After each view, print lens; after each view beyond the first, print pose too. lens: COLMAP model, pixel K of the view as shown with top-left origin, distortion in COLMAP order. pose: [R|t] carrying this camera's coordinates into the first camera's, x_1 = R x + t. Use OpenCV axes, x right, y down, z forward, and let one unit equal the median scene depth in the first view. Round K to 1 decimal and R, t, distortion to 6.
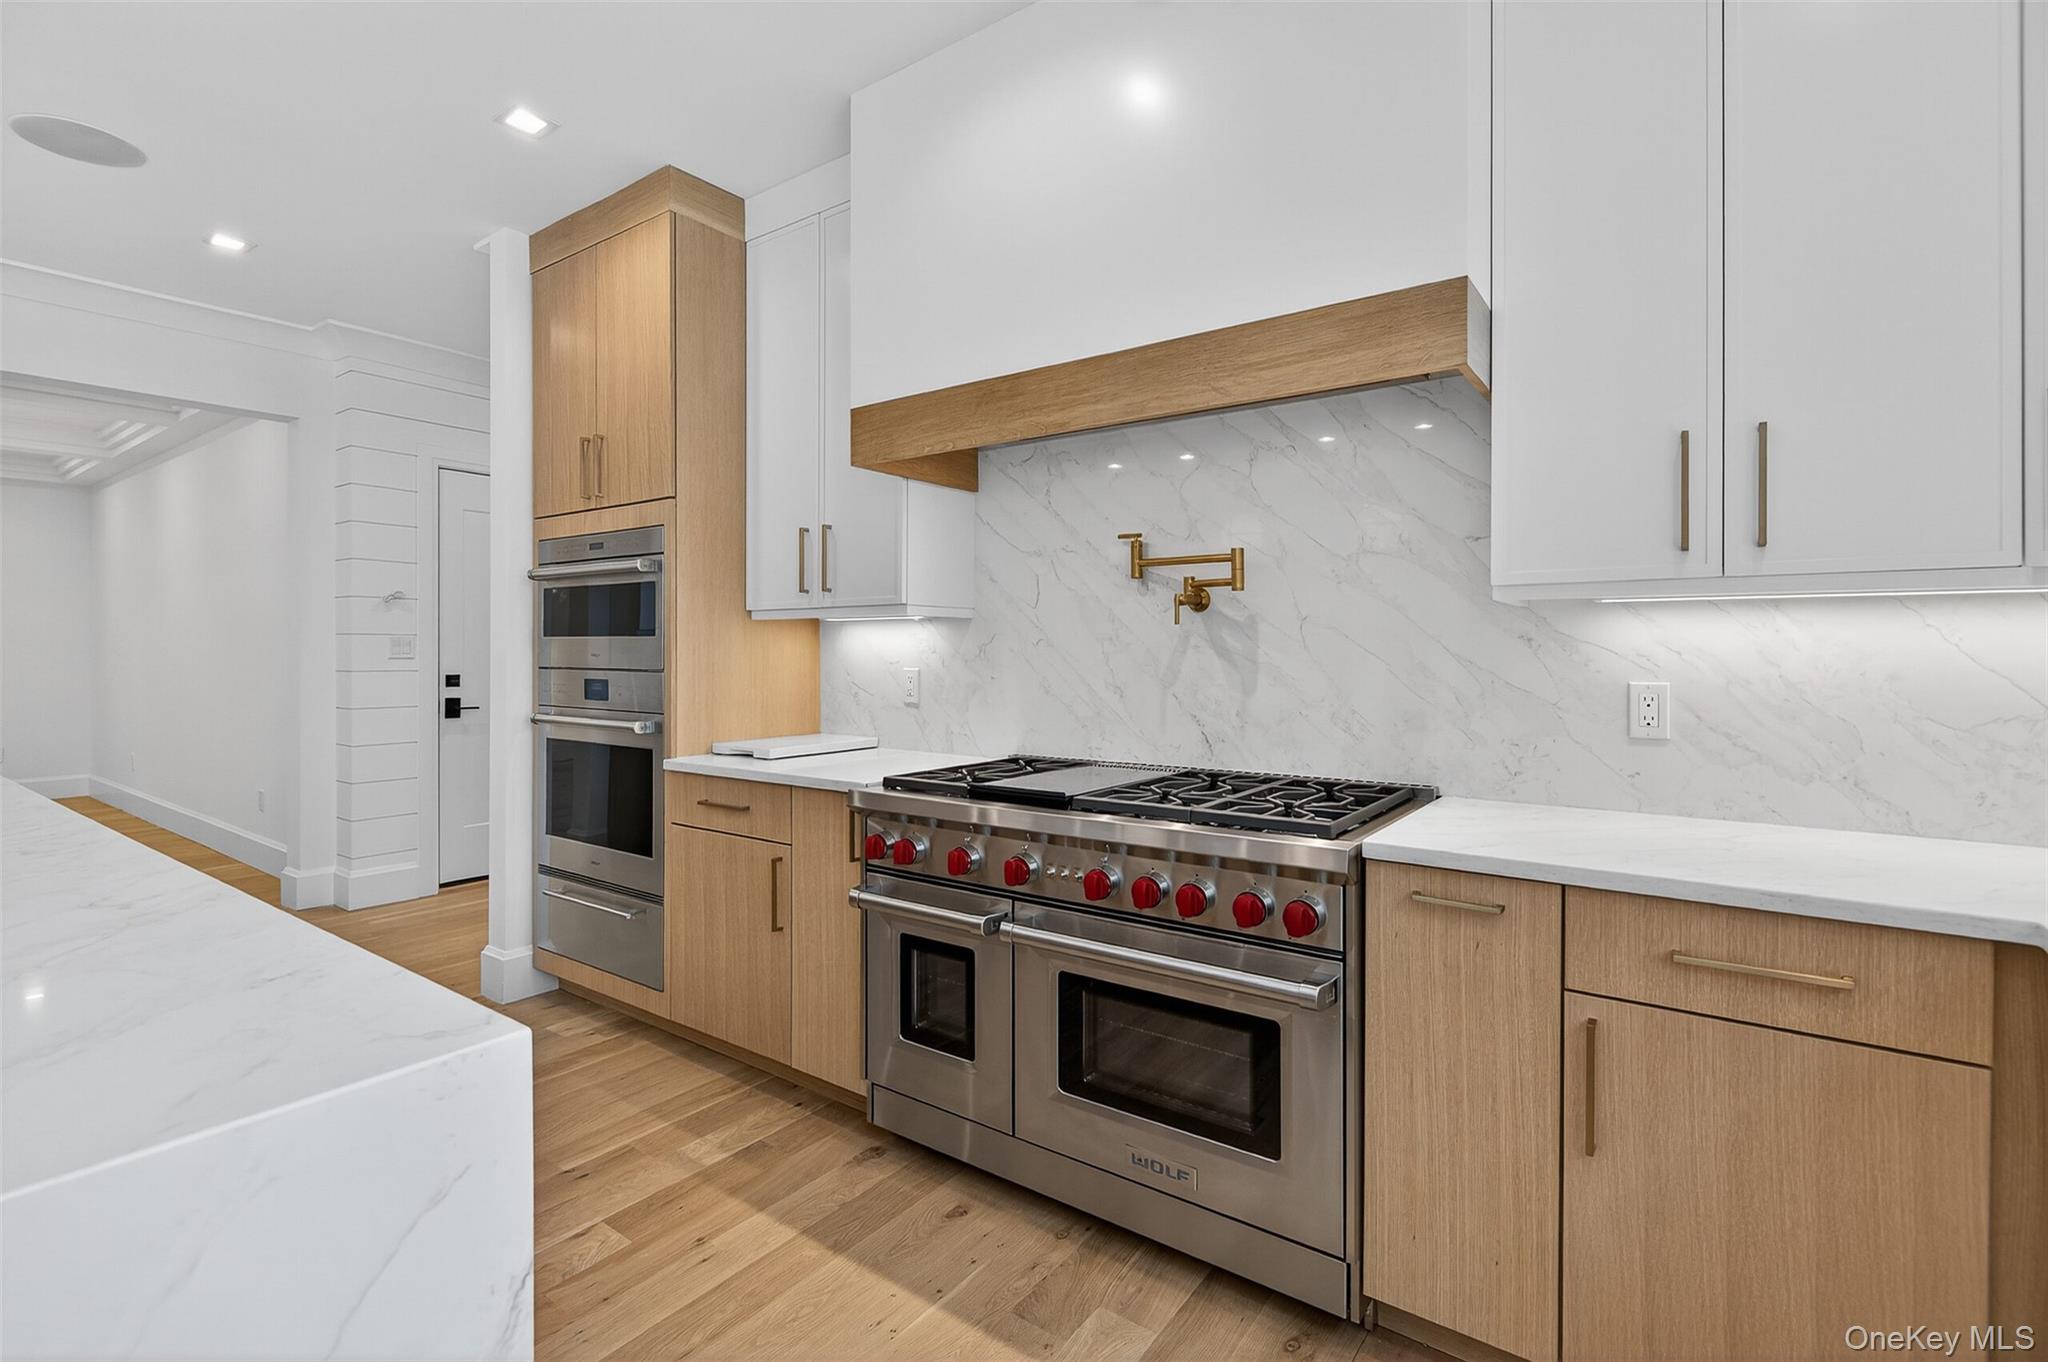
lens RADIAL K [[956.7, 0, 1036.7], [0, 956.7, 654.2], [0, 0, 1]] dist [0.000431, -0.000476]
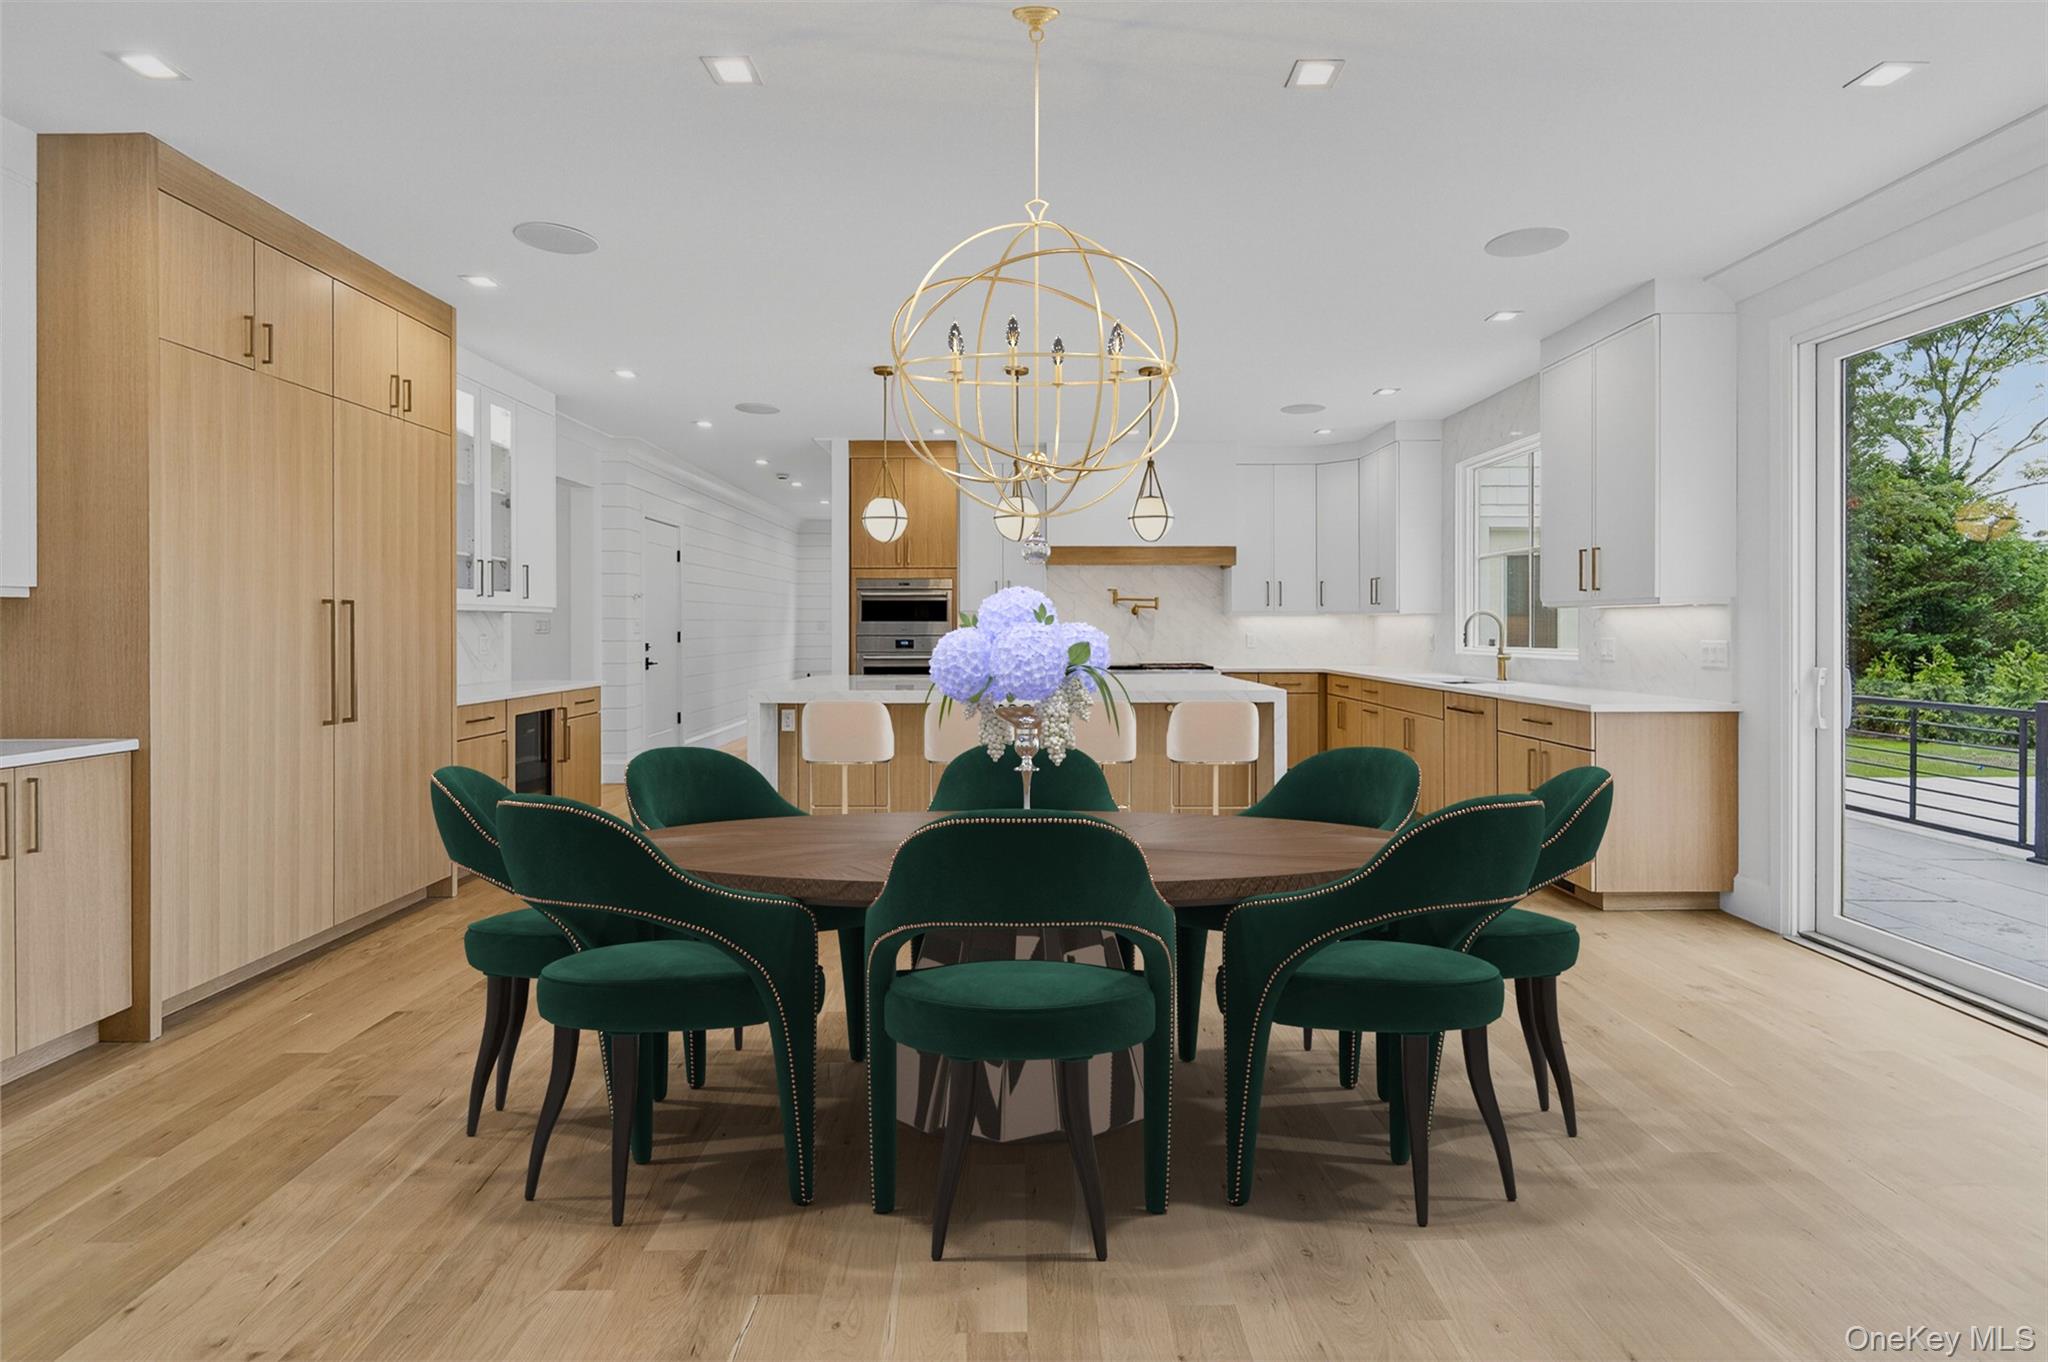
lens RADIAL K [[968.5, 0, 1045.5], [0, 968.5, 654.7], [0, 0, 1]] dist [-0.000227, -0.000114]
pose [[0.799672, -0.019360, 0.600125, -2.152918], [0.006779, 0.999707, 0.023217, 0.013111], [-0.600399, -0.014497, 0.799569, -1.520965]]
